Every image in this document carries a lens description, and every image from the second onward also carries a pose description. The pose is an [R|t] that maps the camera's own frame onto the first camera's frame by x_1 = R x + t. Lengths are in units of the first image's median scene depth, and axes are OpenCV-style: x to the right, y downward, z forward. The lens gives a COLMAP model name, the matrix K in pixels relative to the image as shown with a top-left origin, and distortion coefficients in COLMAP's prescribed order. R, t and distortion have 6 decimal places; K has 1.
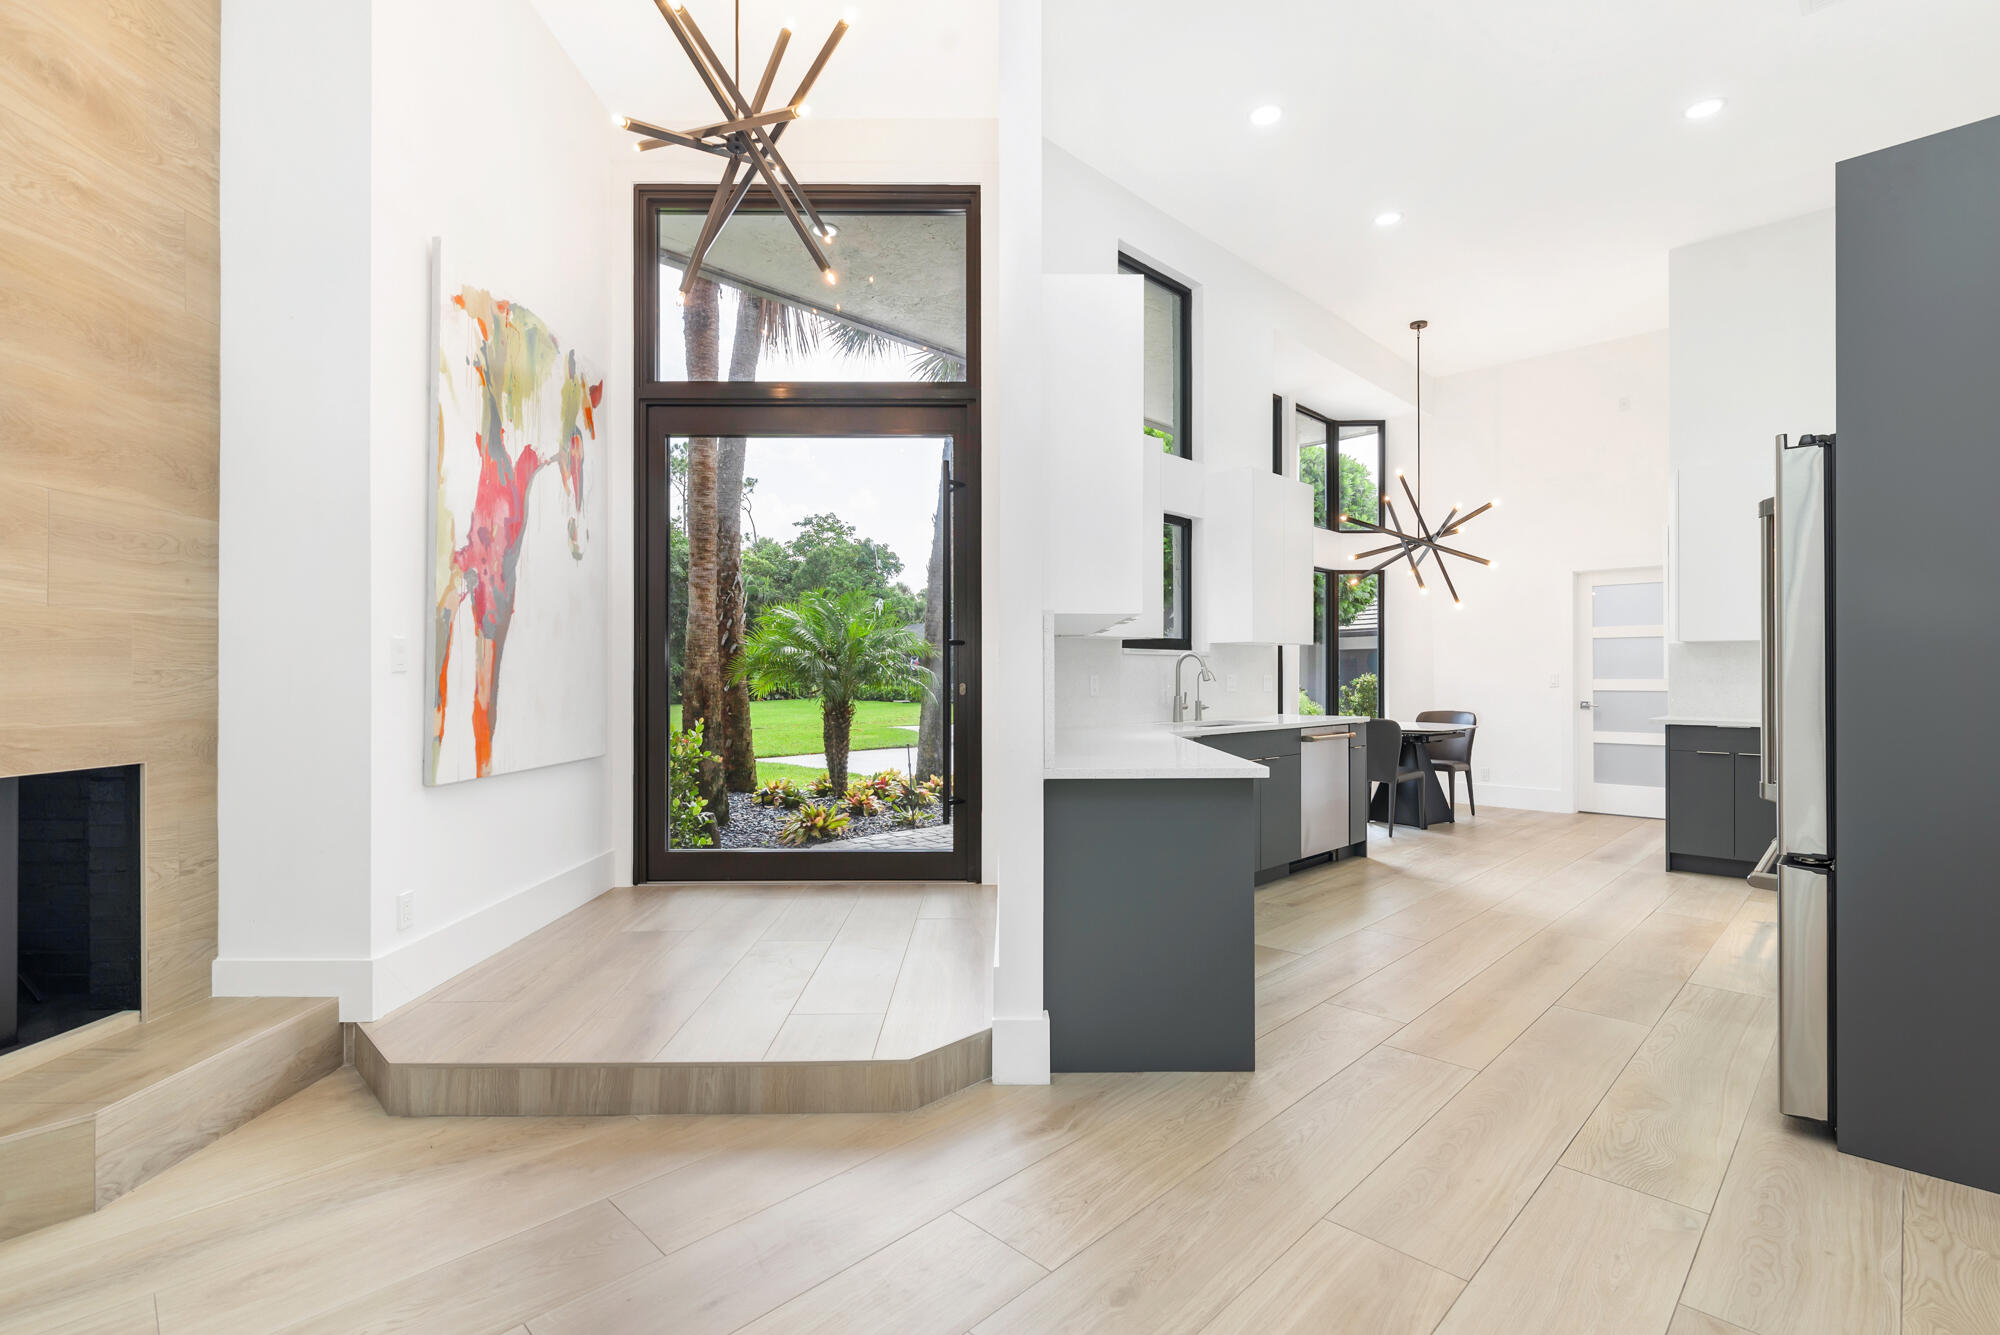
lens RADIAL K [[913.9, 0, 997.6], [0, 913.9, 670.4], [0, 0, 1]] dist [0.003796, -0.000106]
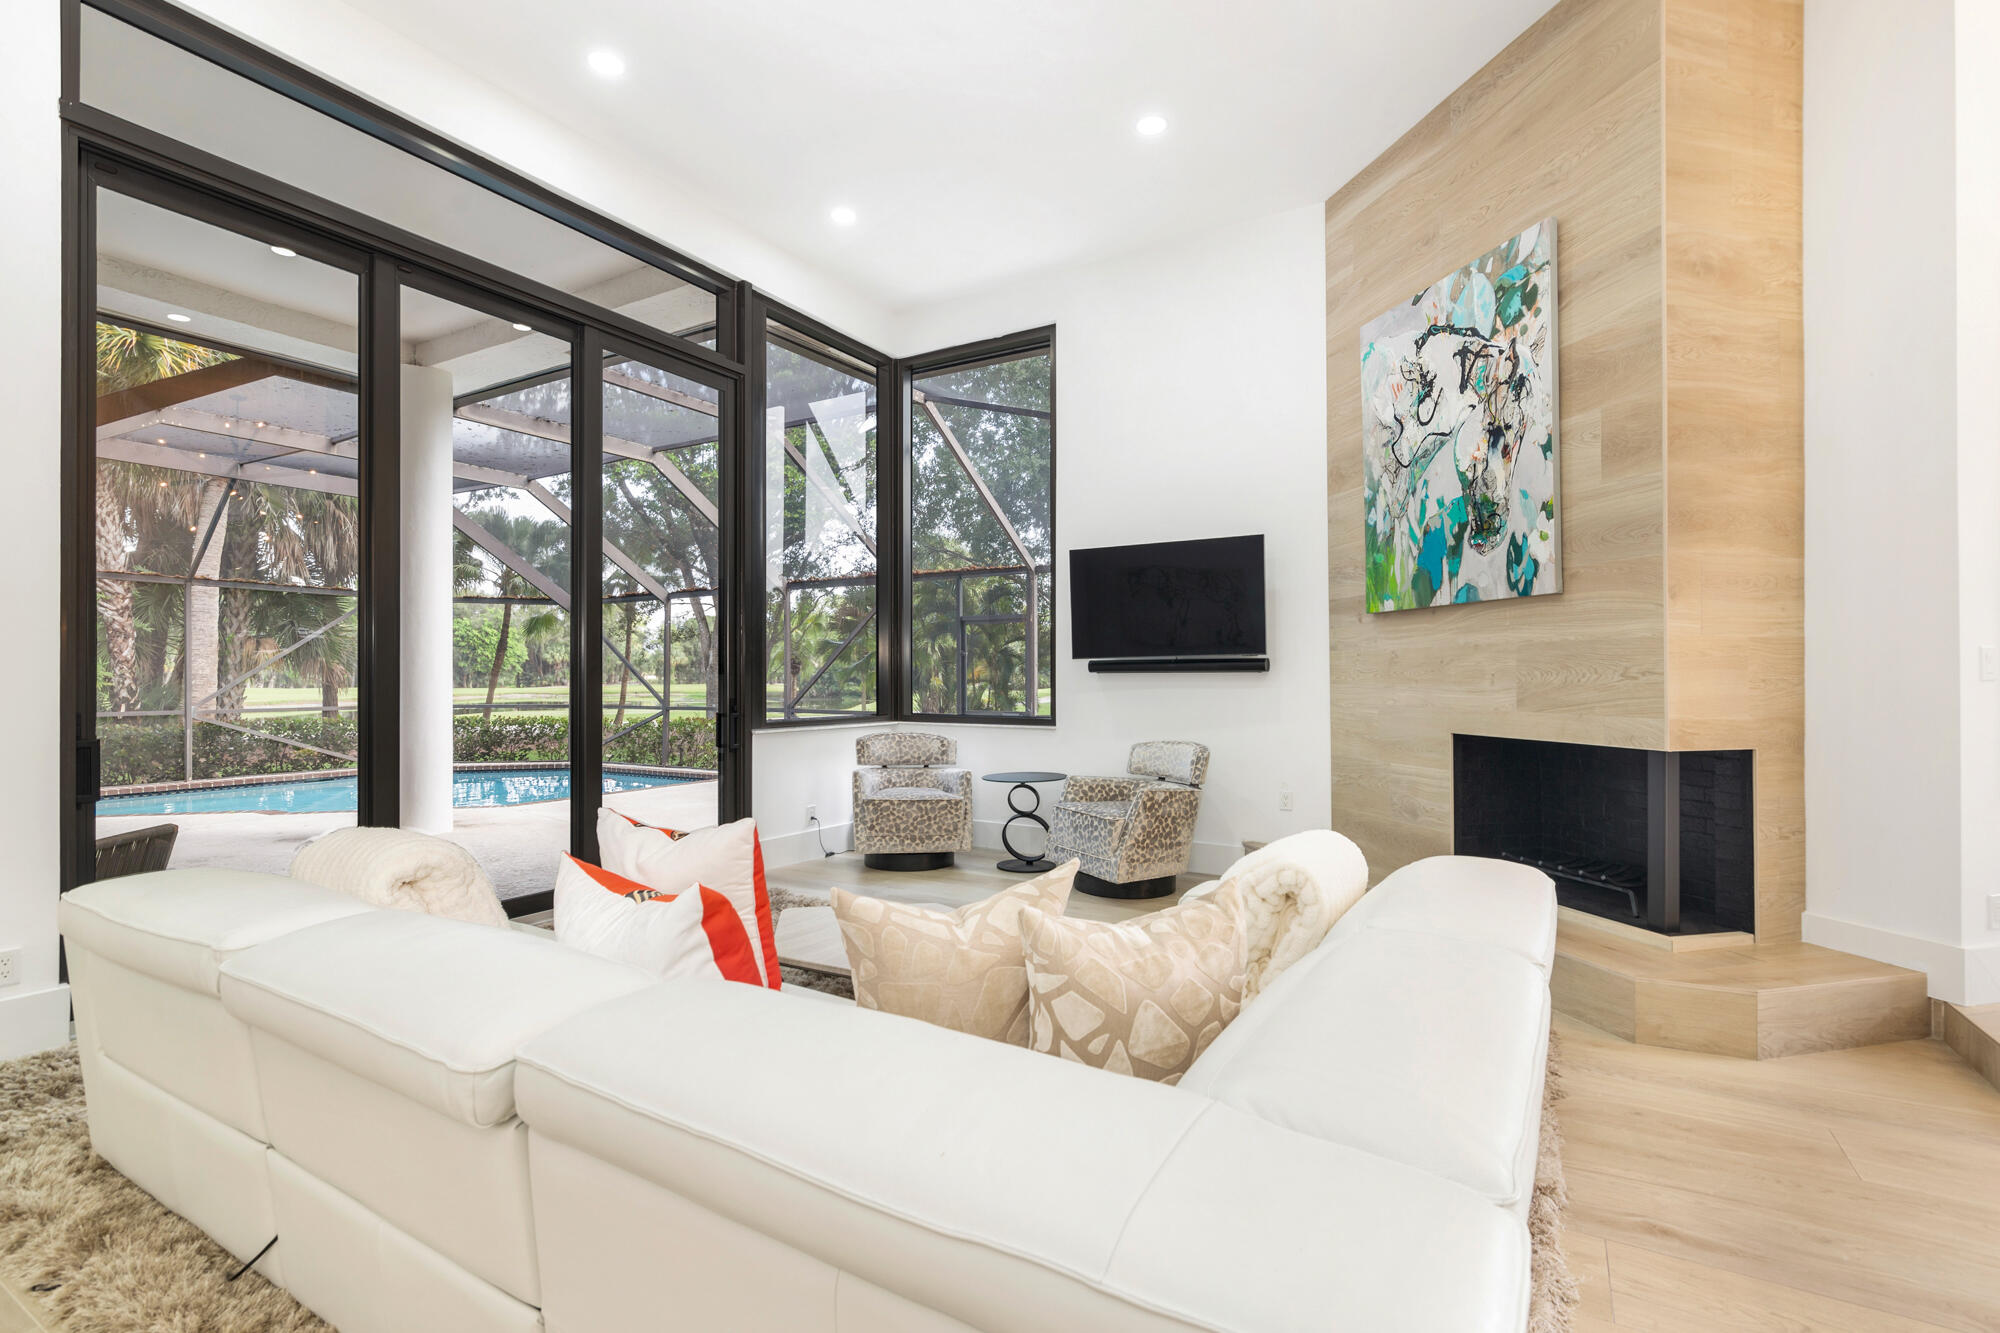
lens RADIAL K [[908.9, 0, 1011.3], [0, 908.9, 675.1], [0, 0, 1]] dist [-0.001471, -0.000473]
pose [[0.252785, -0.003264, -0.967517, 0.063740], [0.004410, 0.999988, -0.002221, -0.007202], [0.967512, -0.003705, 0.252796, -0.346045]]
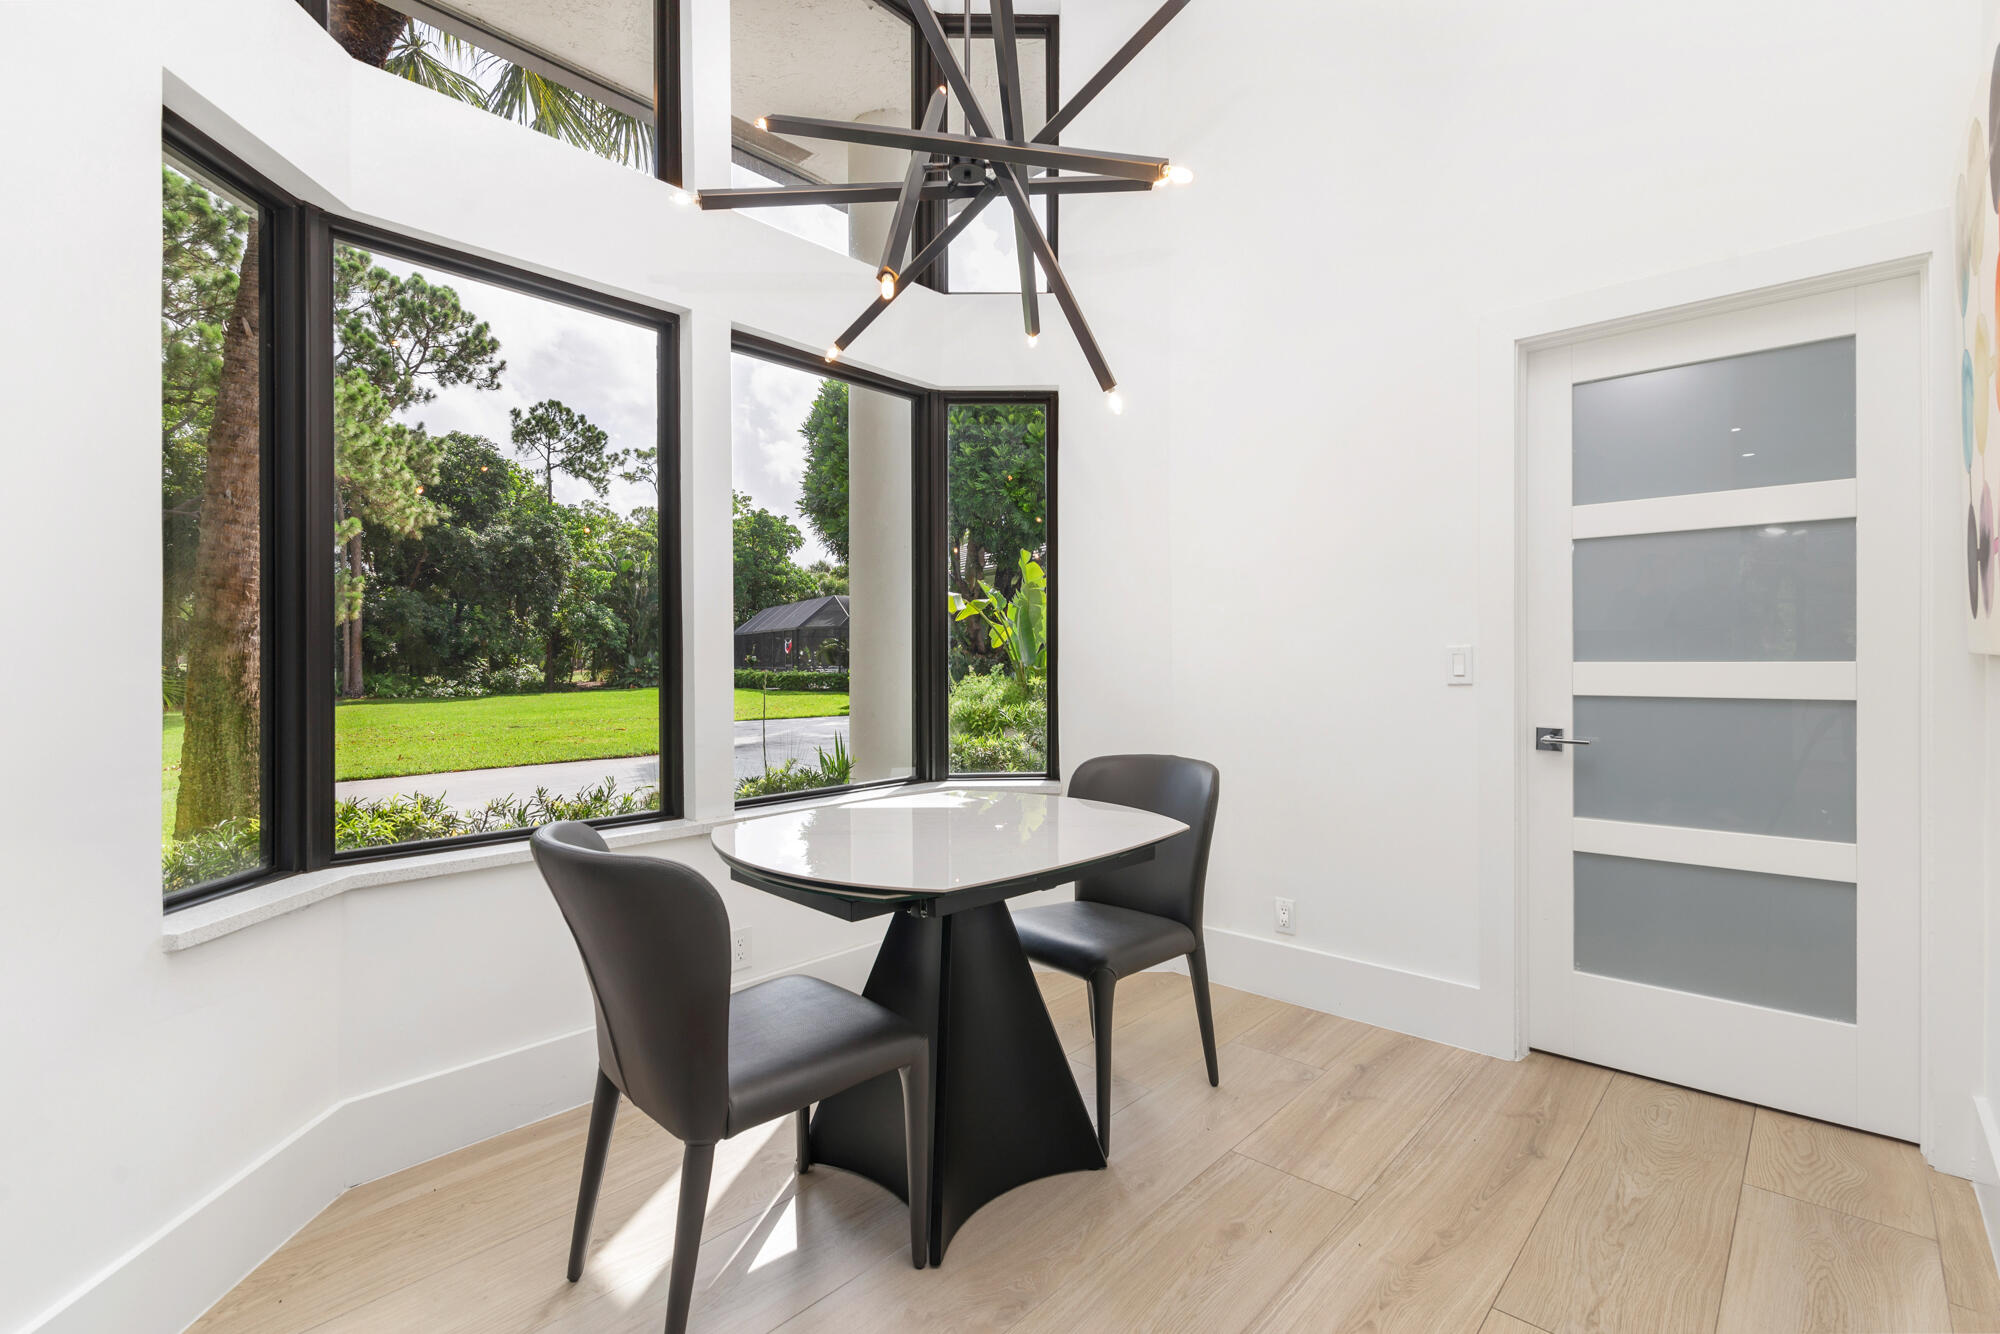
lens RADIAL K [[908.9, 0, 1006.2], [0, 908.9, 664.9], [0, 0, 1]] dist [-0.001471, -0.000473]
pose [[0.999305, -0.002149, 0.037225, 0.752814], [0.001830, 0.999961, 0.008598, 0.012335], [-0.037242, -0.008524, 0.999270, 1.181109]]
